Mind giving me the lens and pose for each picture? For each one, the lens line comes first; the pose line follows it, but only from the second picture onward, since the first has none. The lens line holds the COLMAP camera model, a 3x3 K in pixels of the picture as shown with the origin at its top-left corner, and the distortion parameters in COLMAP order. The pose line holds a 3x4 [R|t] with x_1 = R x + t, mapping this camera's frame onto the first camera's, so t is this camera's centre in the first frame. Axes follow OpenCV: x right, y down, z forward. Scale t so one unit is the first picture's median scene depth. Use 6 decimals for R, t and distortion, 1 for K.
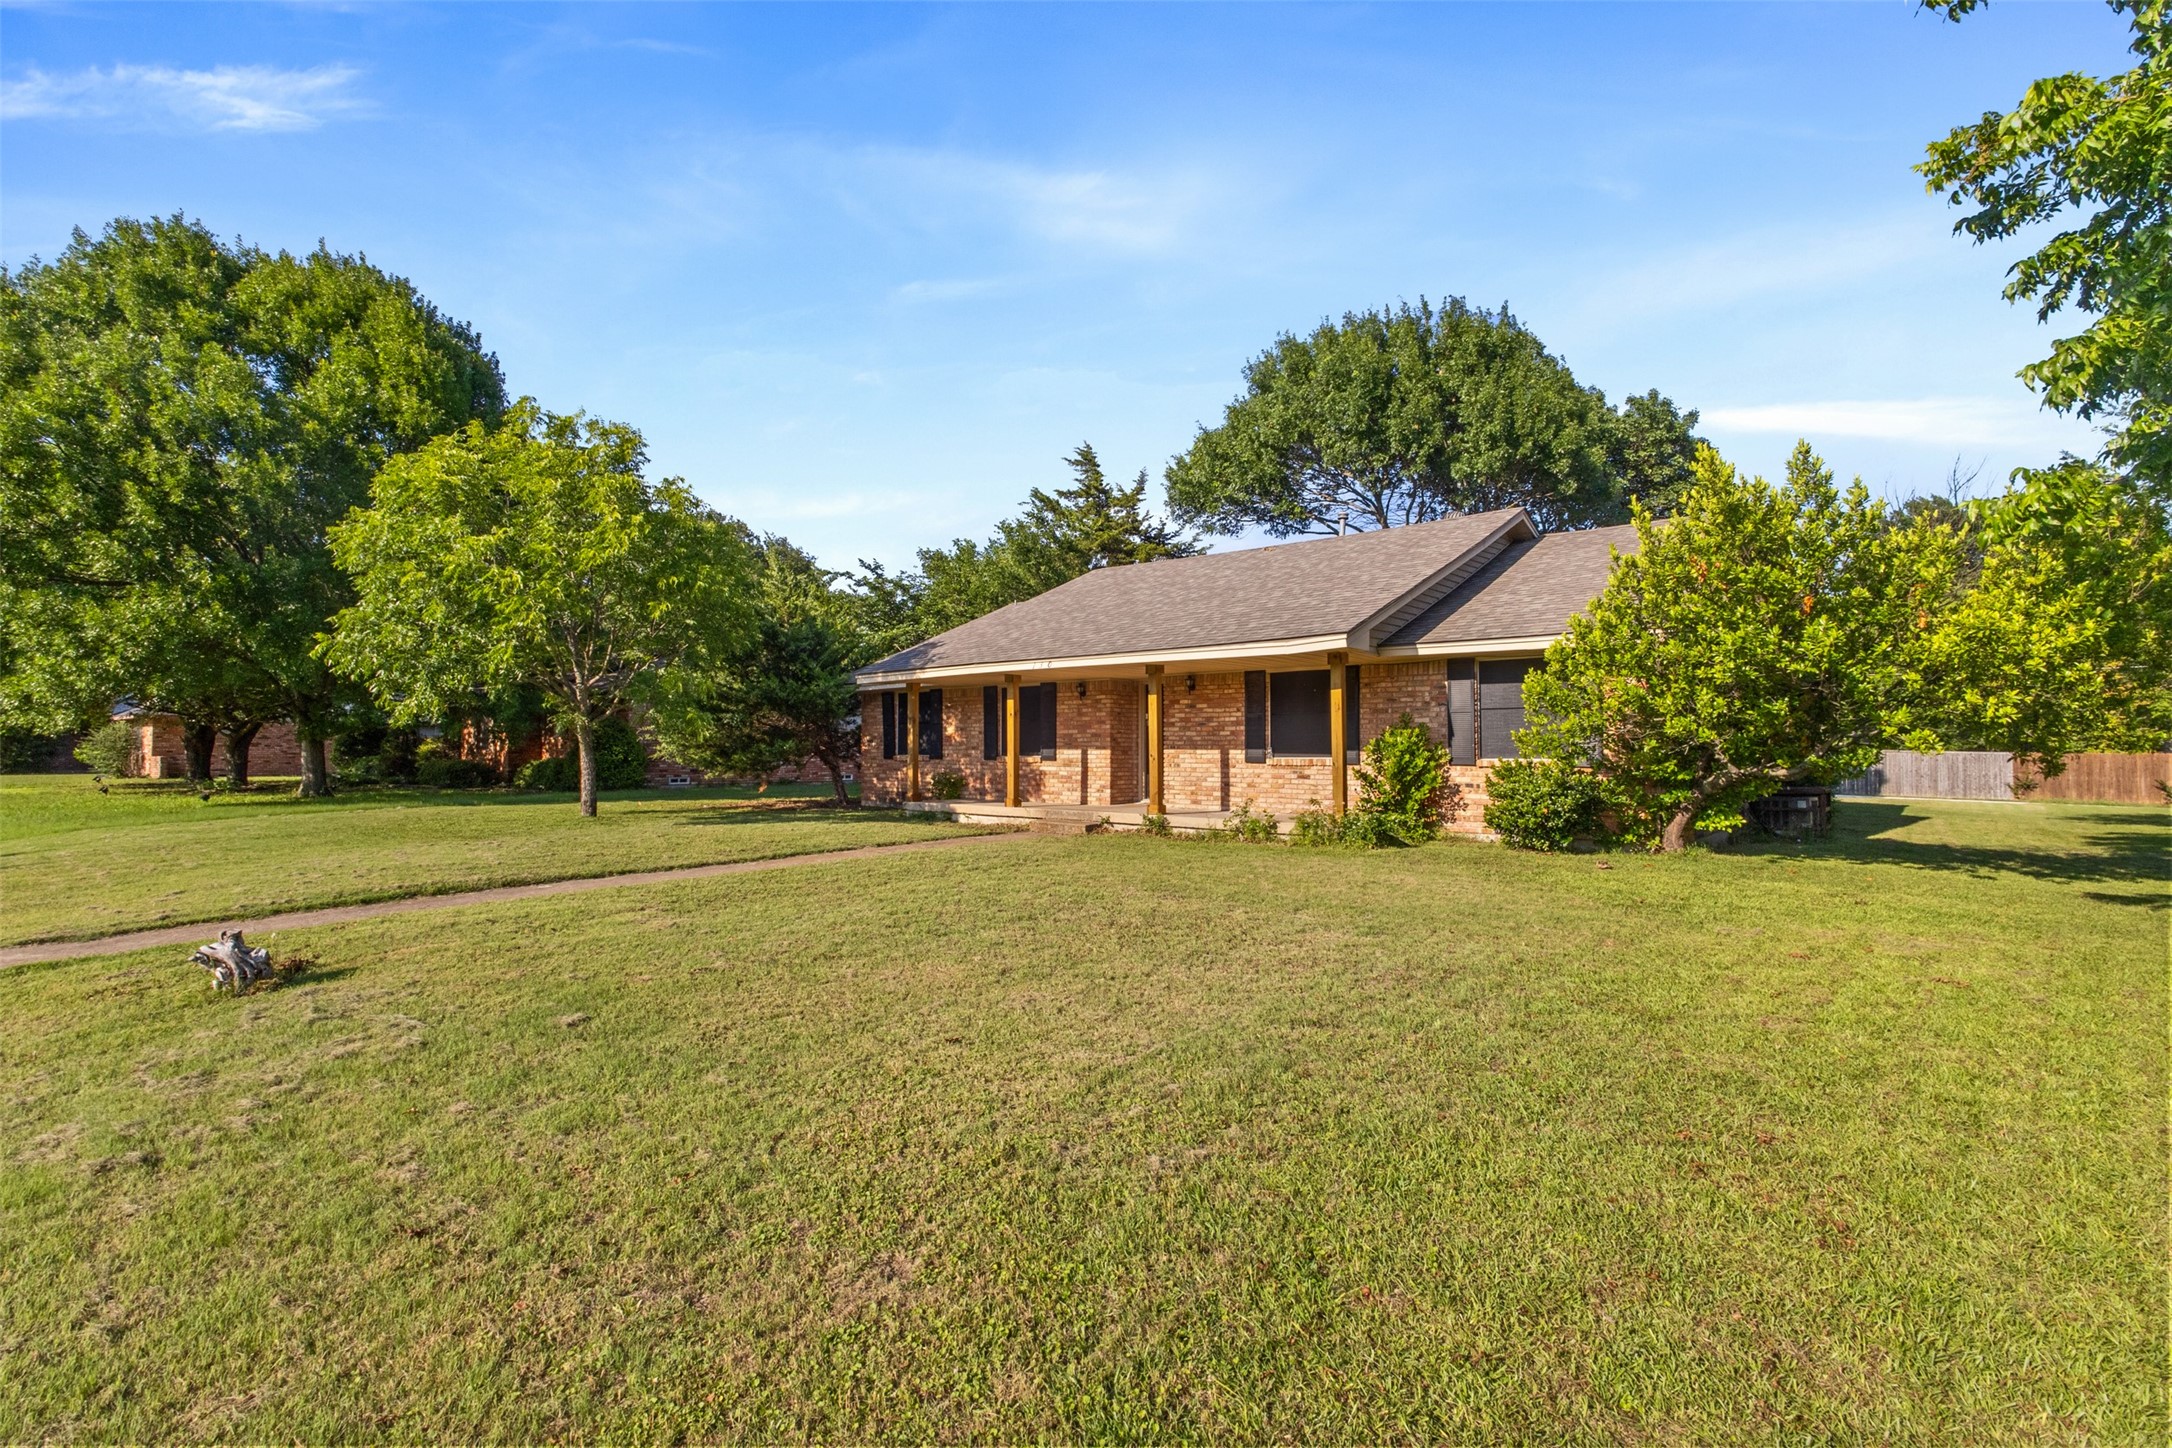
lens RADIAL K [[1032.0, 0, 1086.5], [0, 1032.0, 735.0], [0, 0, 1]] dist [0.001852, 0.000440]
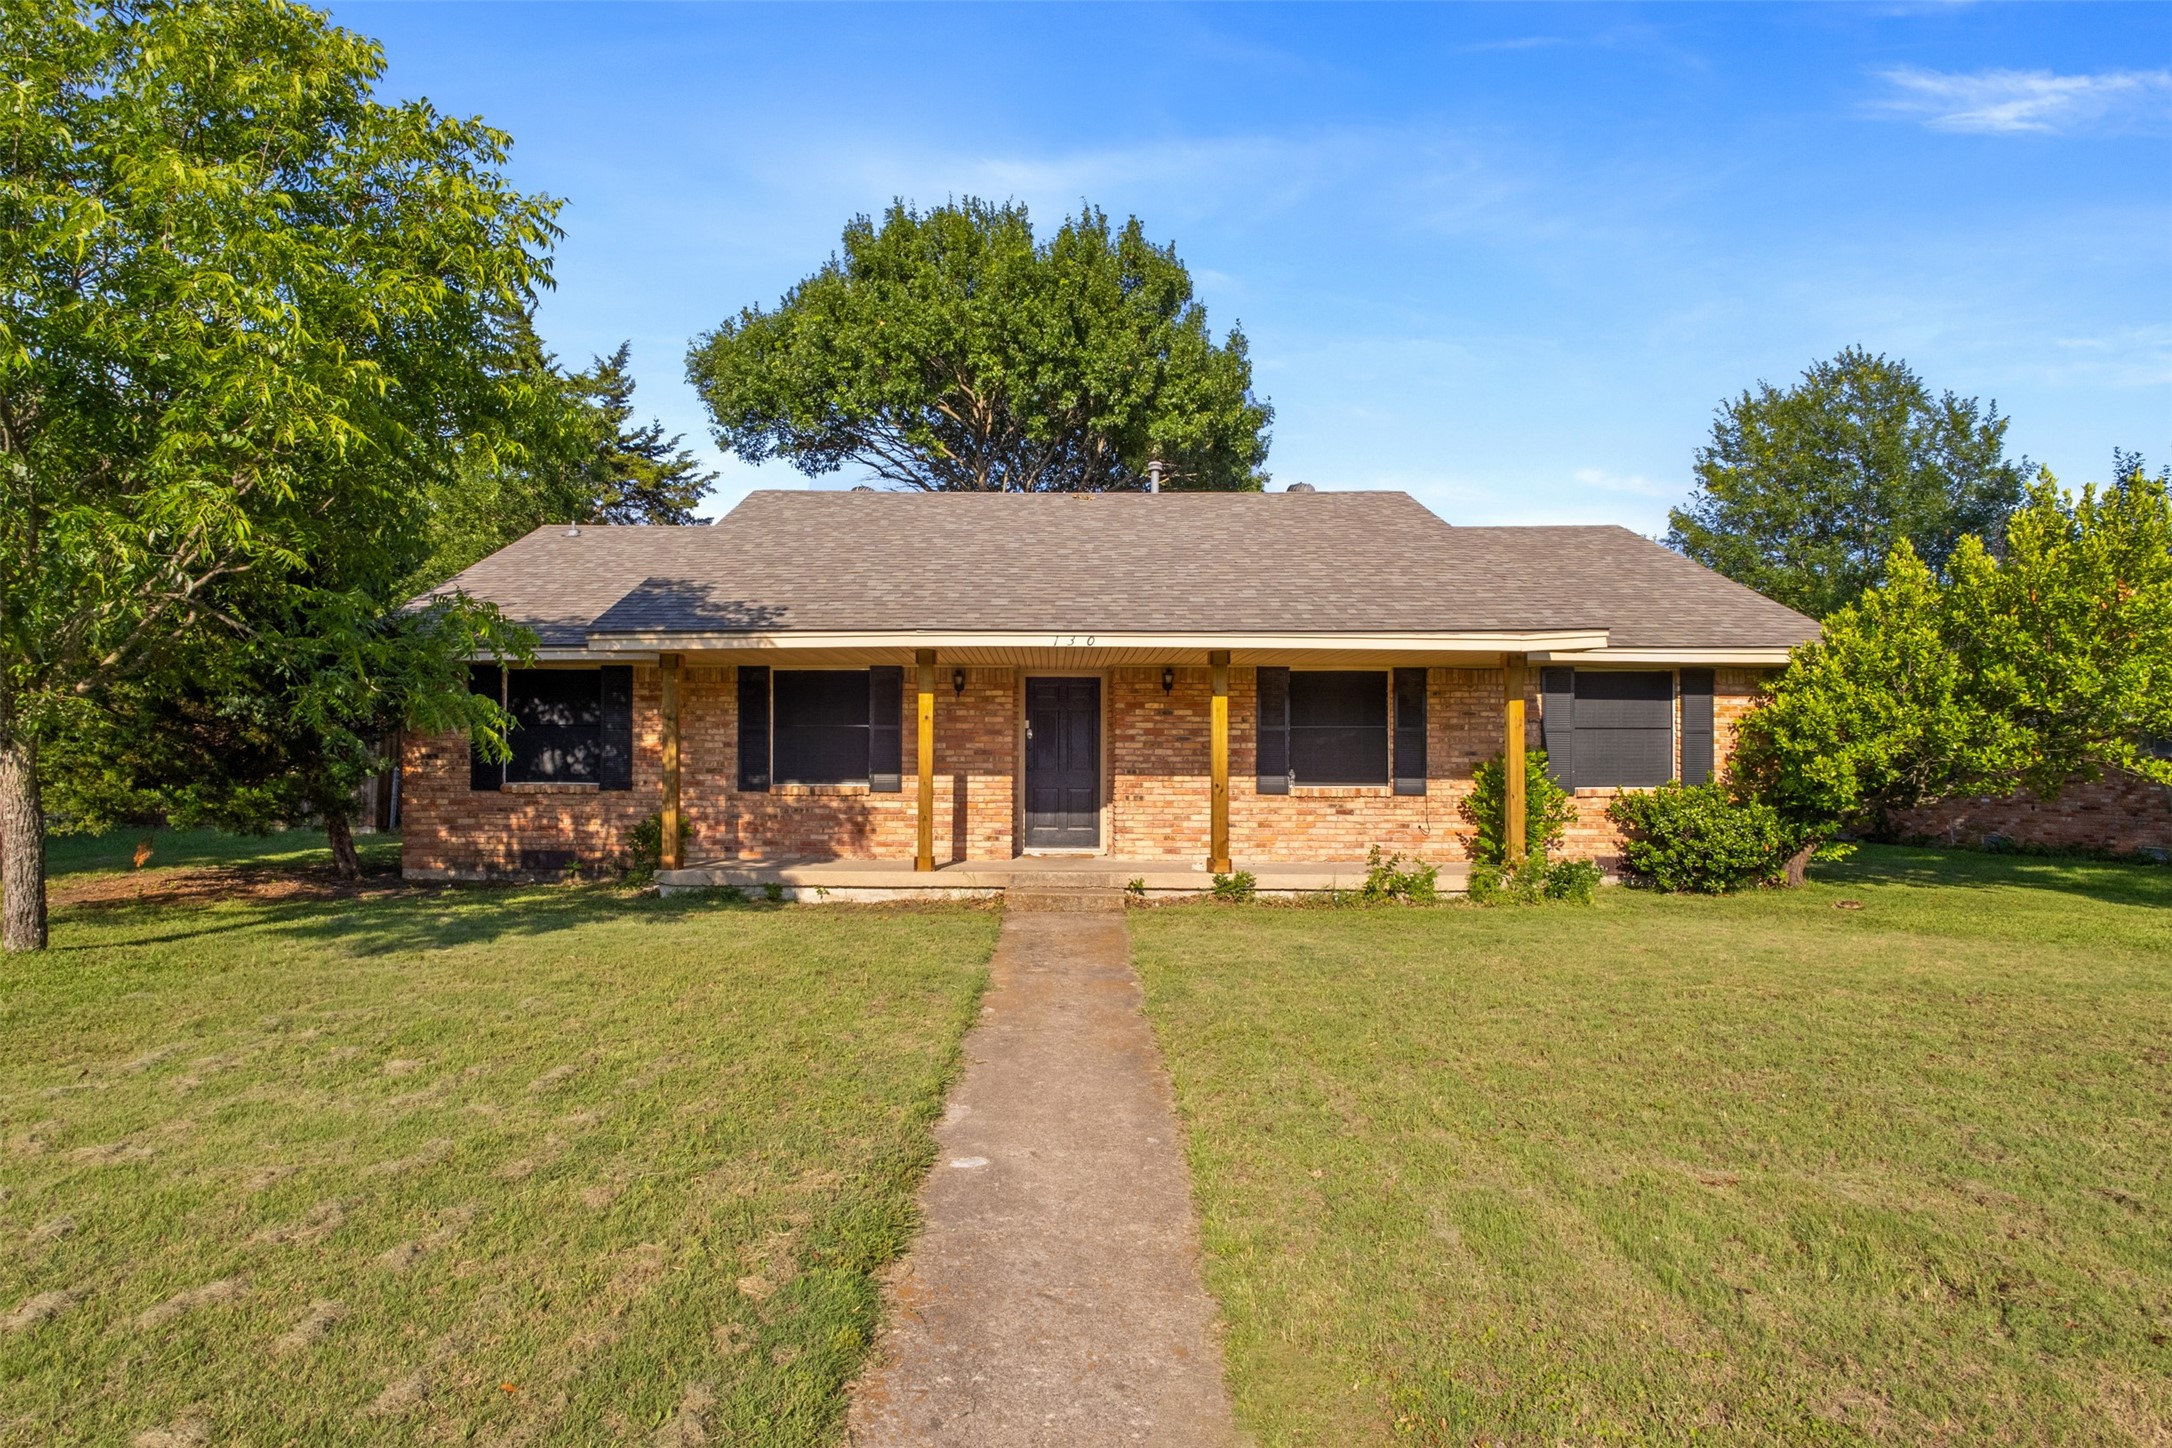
lens RADIAL K [[1303.3, 0, 1086.0], [0, 1303.3, 724.0], [0, 0, 1]] dist [-0.007108, -0.000536]
pose [[0.774305, 0.023927, 0.632359, -0.487898], [-0.012134, 0.999663, -0.022967, 0.000435], [-0.632696, 0.010110, 0.774335, 0.355380]]
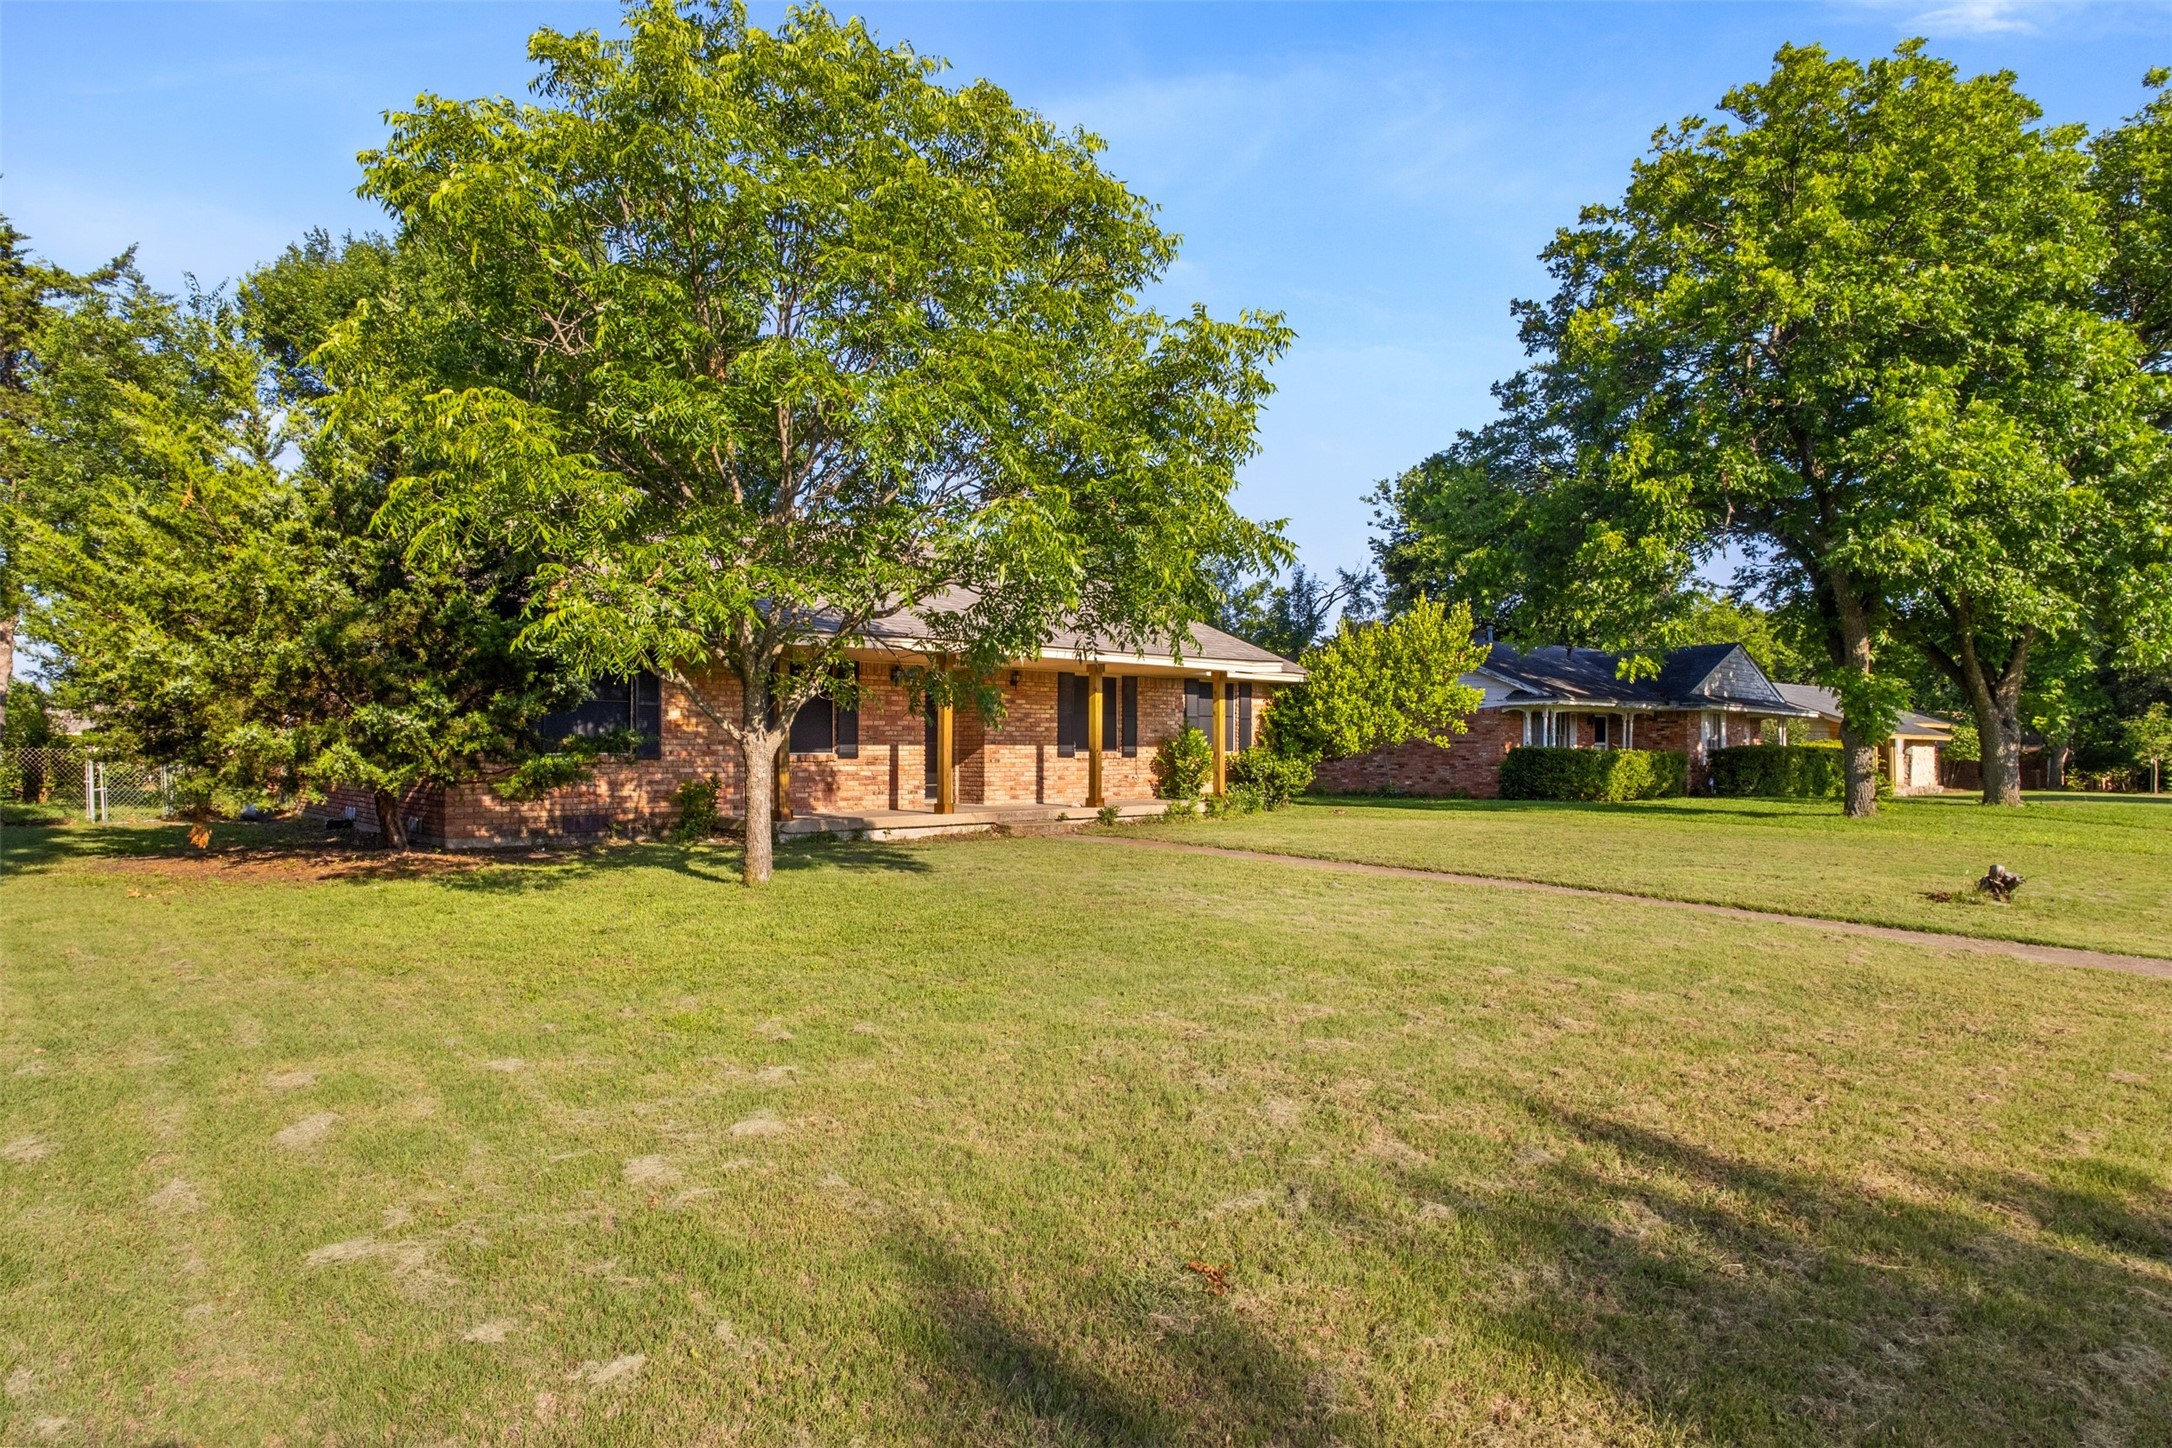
lens RADIAL K [[1303.3, 0, 1086.0], [0, 1303.3, 724.0], [0, 0, 1]] dist [-0.007108, -0.000536]
pose [[0.095427, 0.015239, 0.995320, -1.137160], [-0.015411, 0.999786, -0.013830, 0.010323], [-0.995317, -0.014019, 0.095641, 0.802397]]
